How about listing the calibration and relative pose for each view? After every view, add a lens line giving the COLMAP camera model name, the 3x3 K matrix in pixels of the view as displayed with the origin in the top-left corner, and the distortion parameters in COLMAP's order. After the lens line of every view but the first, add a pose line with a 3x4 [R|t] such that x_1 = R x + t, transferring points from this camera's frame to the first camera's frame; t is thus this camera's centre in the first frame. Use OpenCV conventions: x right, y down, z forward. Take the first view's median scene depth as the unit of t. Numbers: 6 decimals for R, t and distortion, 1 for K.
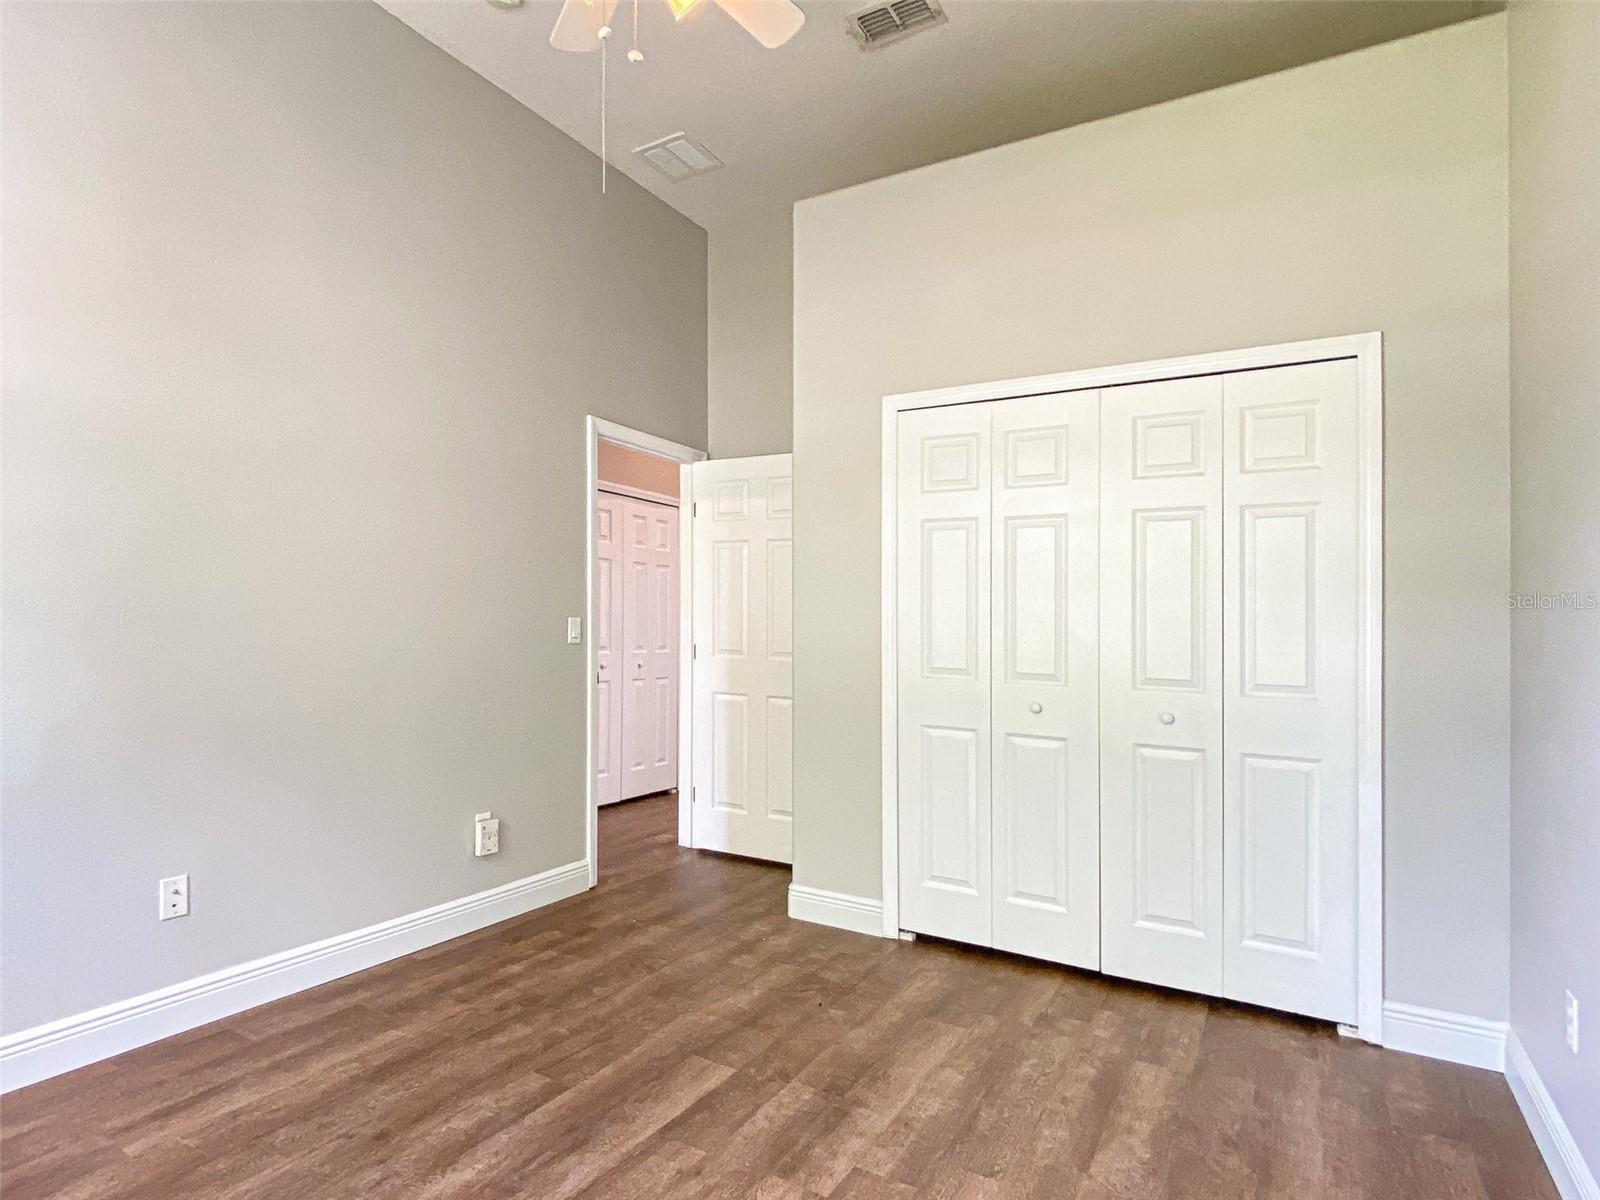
lens RADIAL K [[775.3, 0, 825.0], [0, 775.3, 593.9], [0, 0, 1]] dist [0.021056, -0.003547]
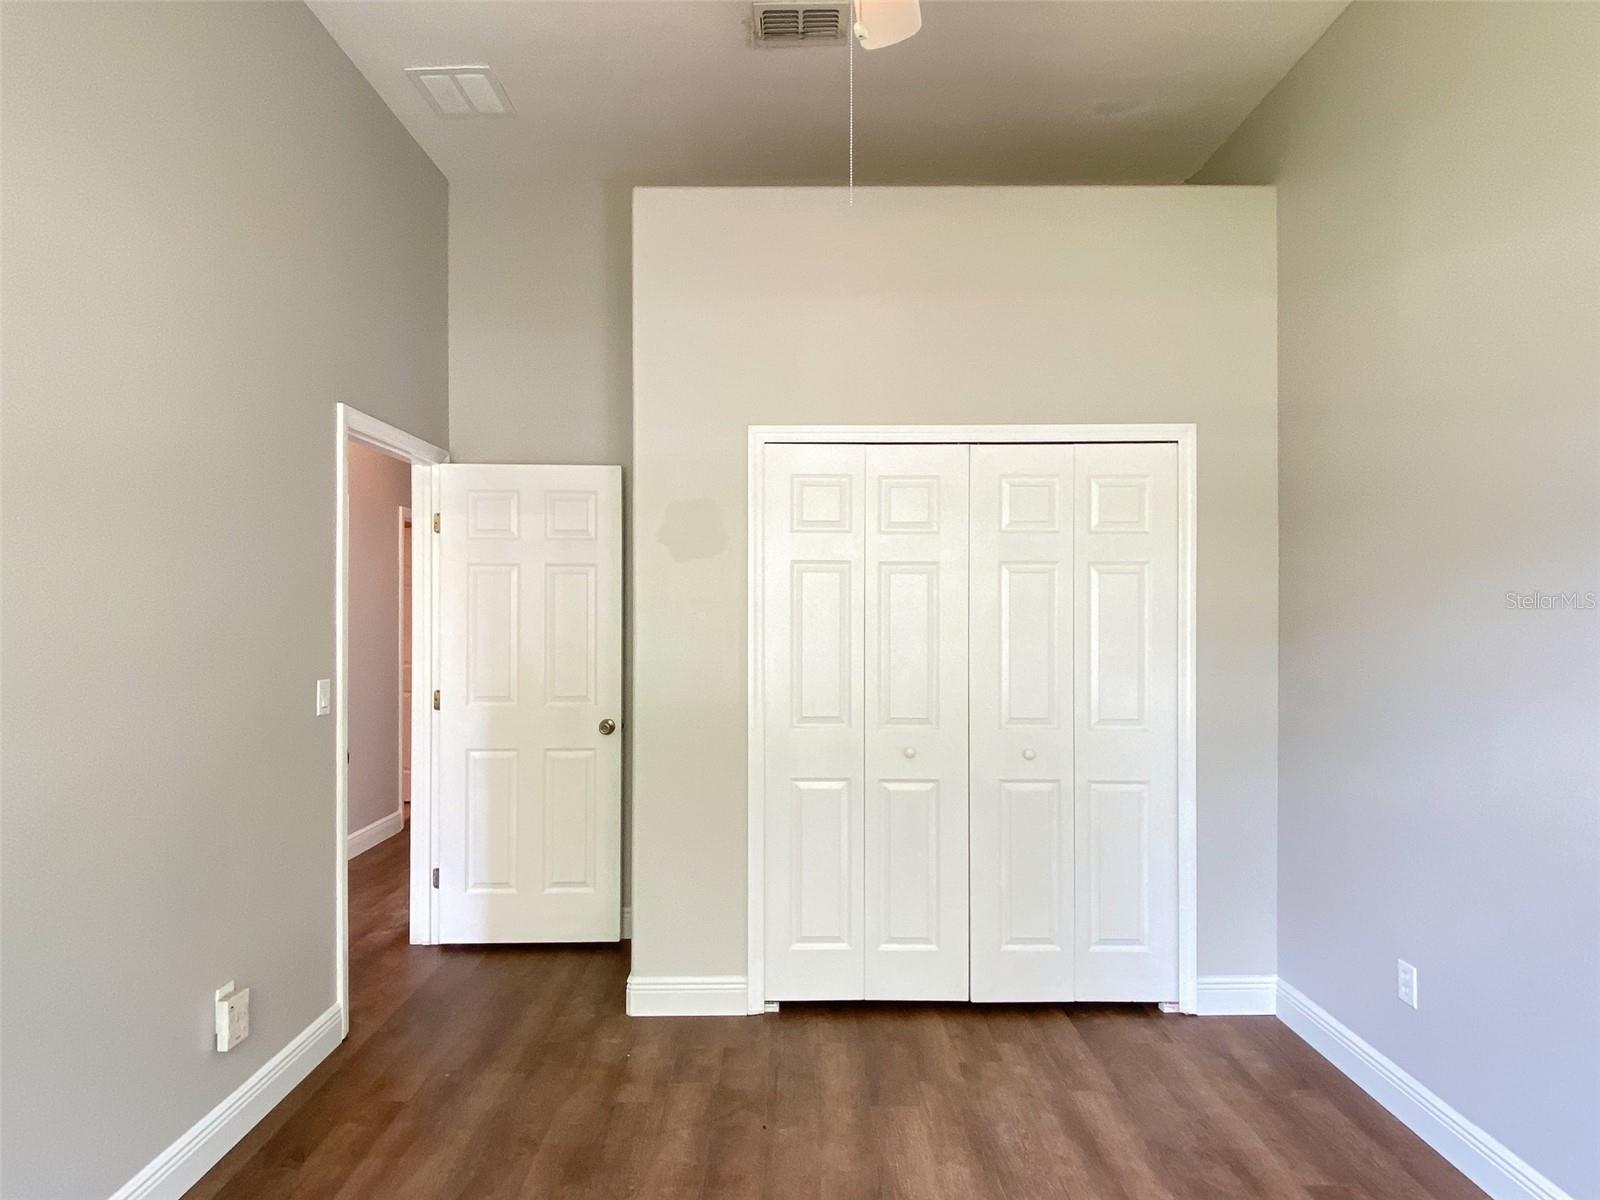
lens RADIAL K [[775.3, 0, 889.3], [0, 775.3, 604.8], [0, 0, 1]] dist [0.021056, -0.003547]
pose [[0.890862, 0.001343, 0.454272, -0.211719], [-0.001219, 0.999999, -0.000565, -0.044709], [-0.454272, -0.000050, 0.890863, 0.114688]]
